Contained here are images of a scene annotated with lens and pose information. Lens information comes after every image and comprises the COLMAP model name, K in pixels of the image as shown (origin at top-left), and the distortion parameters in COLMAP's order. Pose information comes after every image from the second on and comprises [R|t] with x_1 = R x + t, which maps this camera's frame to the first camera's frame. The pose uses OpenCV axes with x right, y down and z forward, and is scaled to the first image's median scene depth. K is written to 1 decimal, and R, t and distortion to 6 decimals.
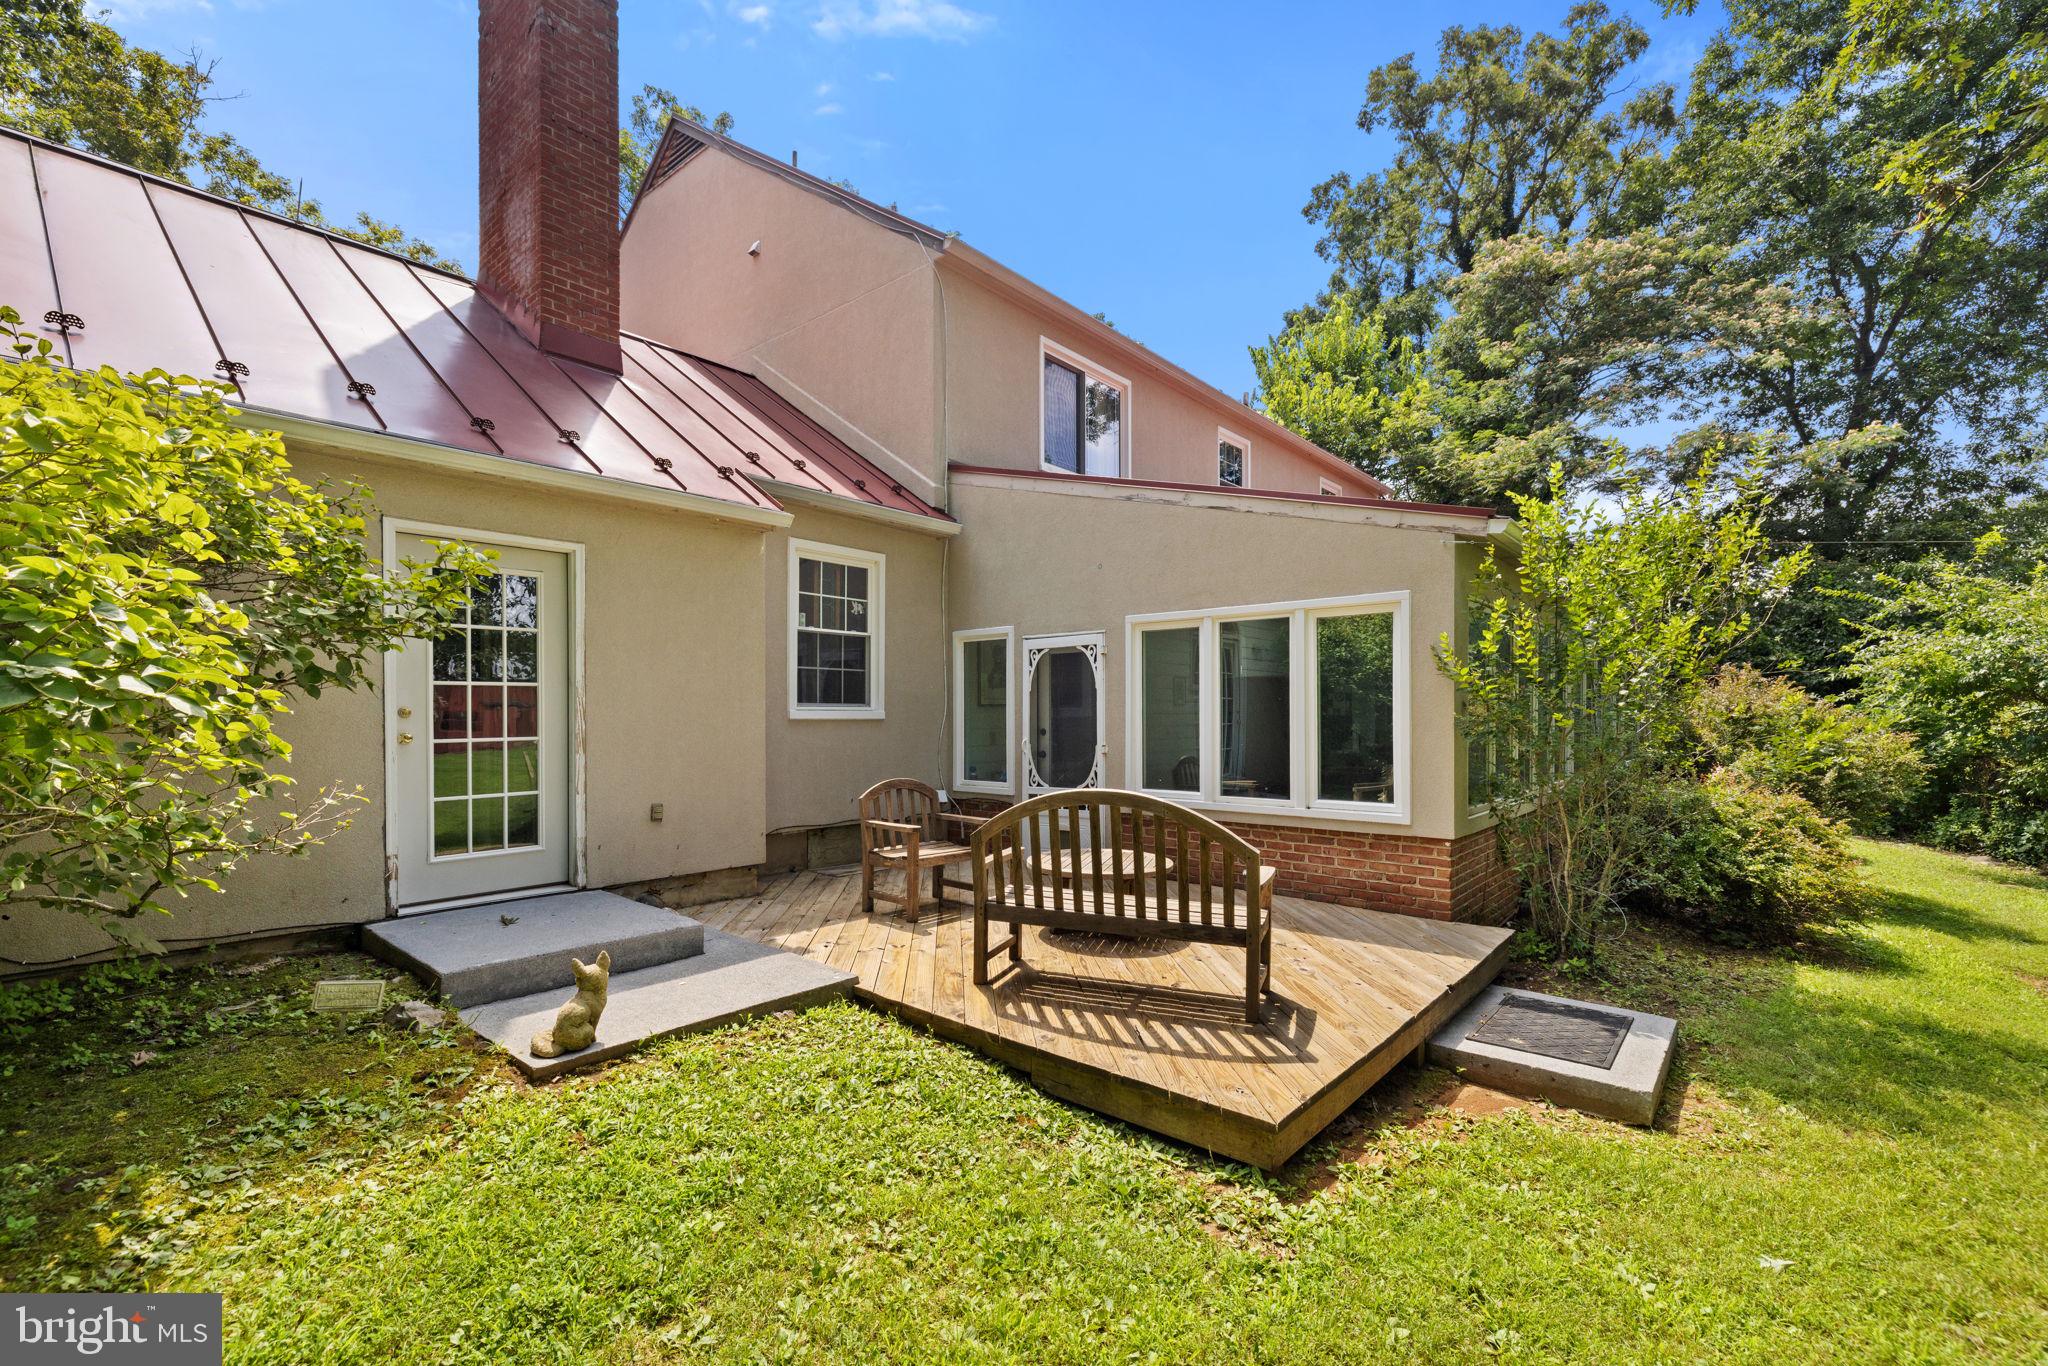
lens RADIAL K [[900.0, 0, 1039.5], [0, 900.0, 712.5], [0, 0, 1]] dist [0.000922, -0.000407]
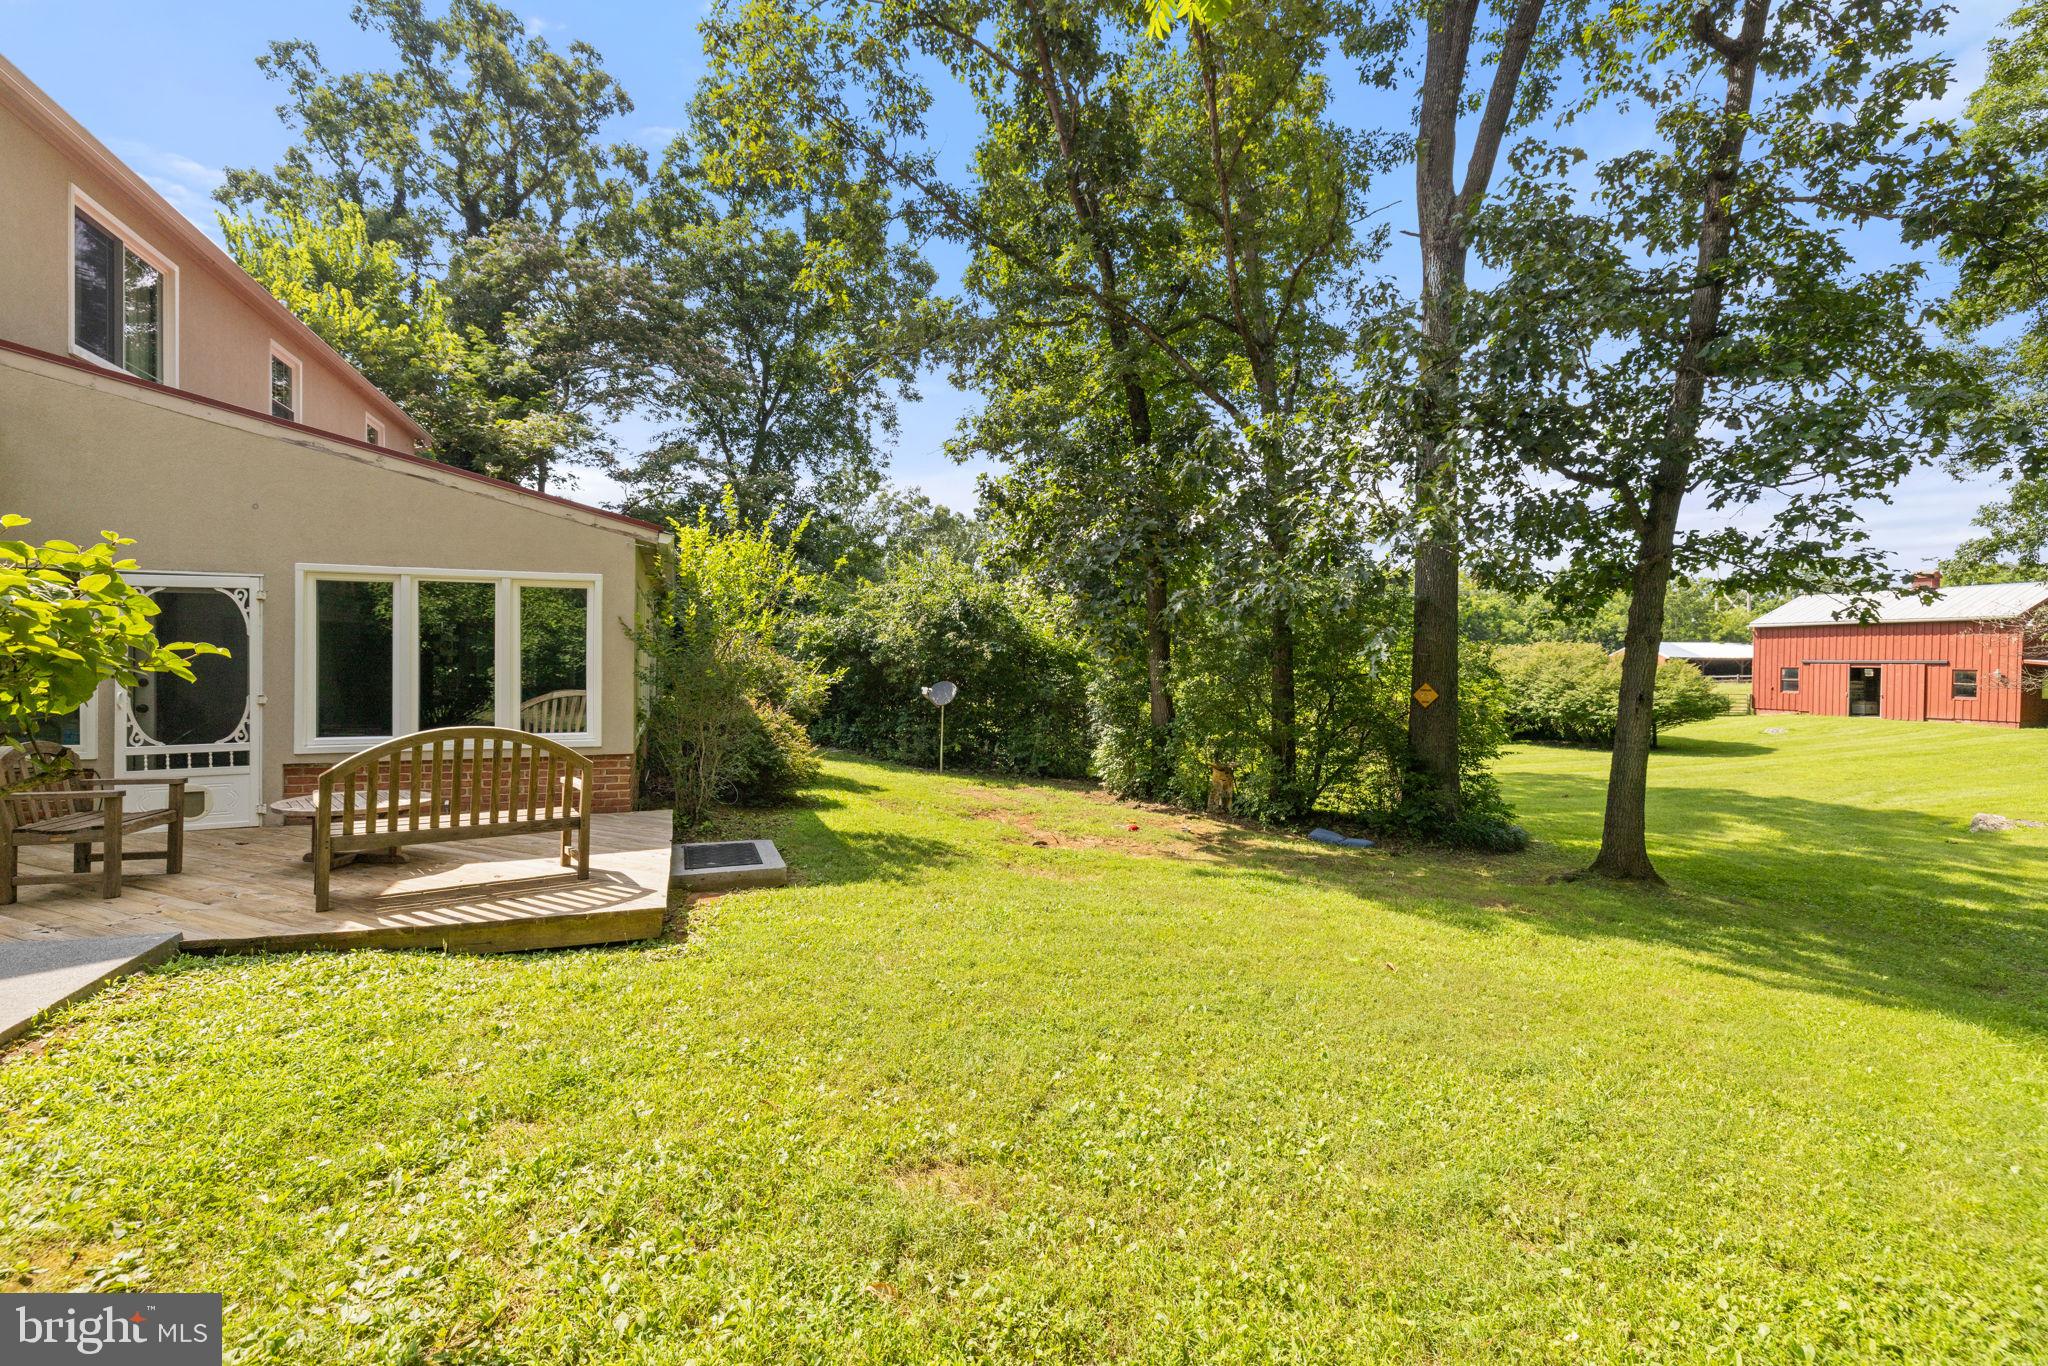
lens RADIAL K [[867.9, 0, 1013.5], [0, 867.9, 667.4], [0, 0, 1]] dist [-0.002063, 0.001596]
pose [[0.492502, 0.001260, 0.870310, -0.312836], [-0.016485, 0.999833, 0.007882, -0.012547], [-0.870155, -0.018229, 0.492441, -0.135783]]
